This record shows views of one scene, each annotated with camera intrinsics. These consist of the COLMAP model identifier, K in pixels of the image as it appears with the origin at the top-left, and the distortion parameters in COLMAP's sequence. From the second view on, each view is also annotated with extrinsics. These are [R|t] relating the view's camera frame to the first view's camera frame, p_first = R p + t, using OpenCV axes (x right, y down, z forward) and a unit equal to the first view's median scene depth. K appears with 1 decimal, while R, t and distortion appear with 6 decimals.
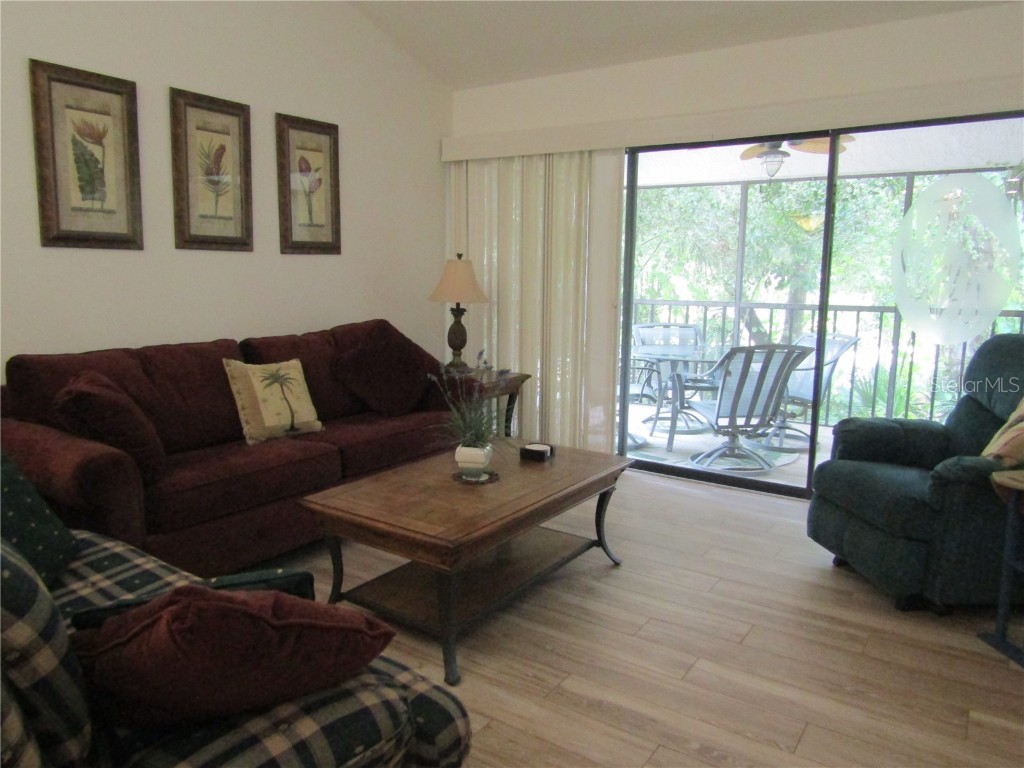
lens RADIAL K [[731.5, 0, 512.0], [0, 731.5, 384.0], [0, 0, 1]] dist [-0.006146, 0.000482]
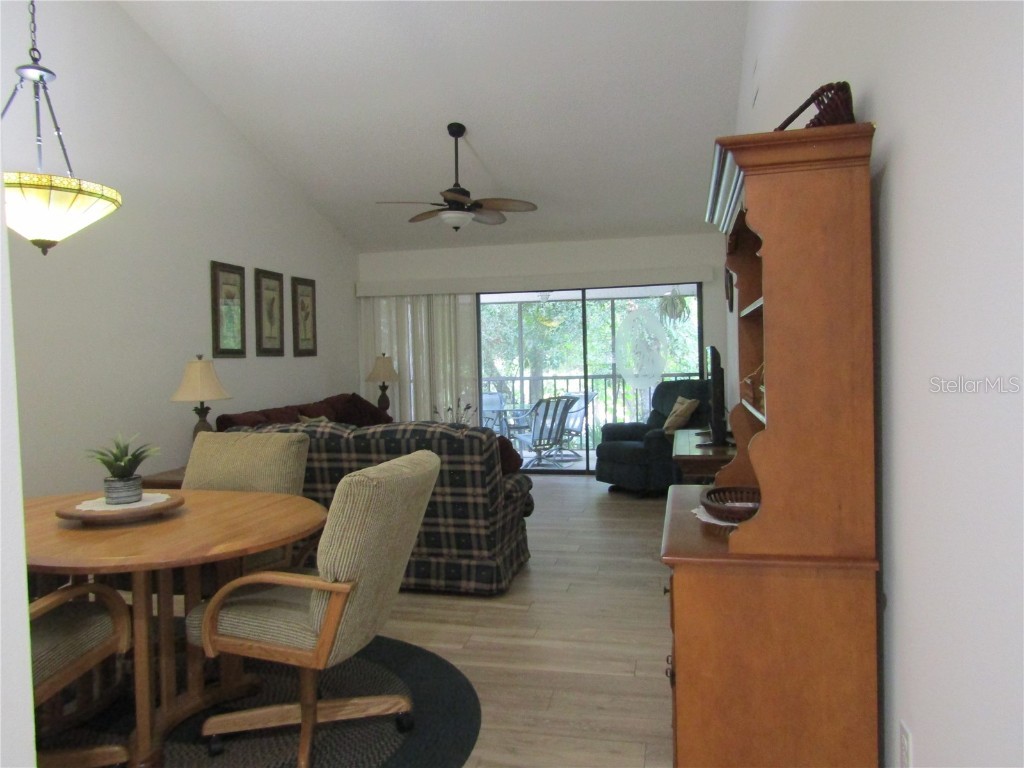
lens RADIAL K [[731.5, 0, 512.0], [0, 731.5, 384.0], [0, 0, 1]] dist [-0.006146, 0.000482]
pose [[0.930387, -0.047944, 0.363430, -0.456696], [0.091623, 0.990358, -0.103908, 0.102922], [-0.354944, 0.129974, 0.925808, -0.717795]]
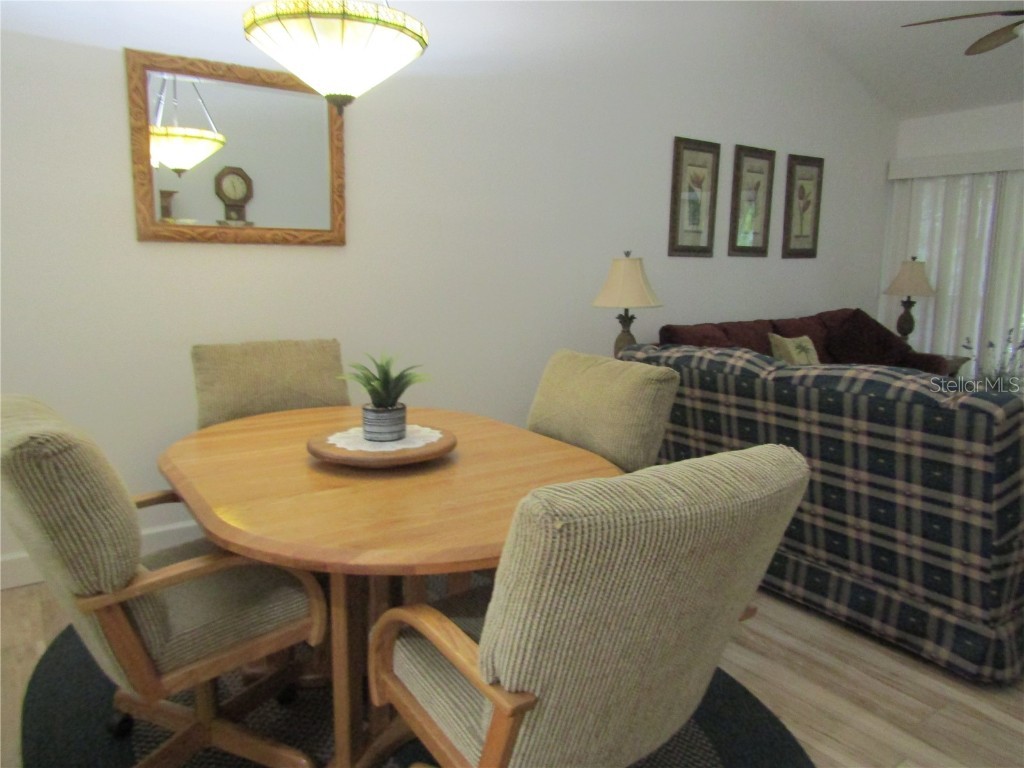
lens RADIAL K [[731.5, 0, 512.0], [0, 731.5, 384.0], [0, 0, 1]] dist [-0.006146, 0.000482]
pose [[0.936380, 0.050002, -0.347407, -0.297559], [-0.049511, 0.998721, 0.010294, 0.062496], [0.347477, 0.007561, 0.937658, -0.424575]]
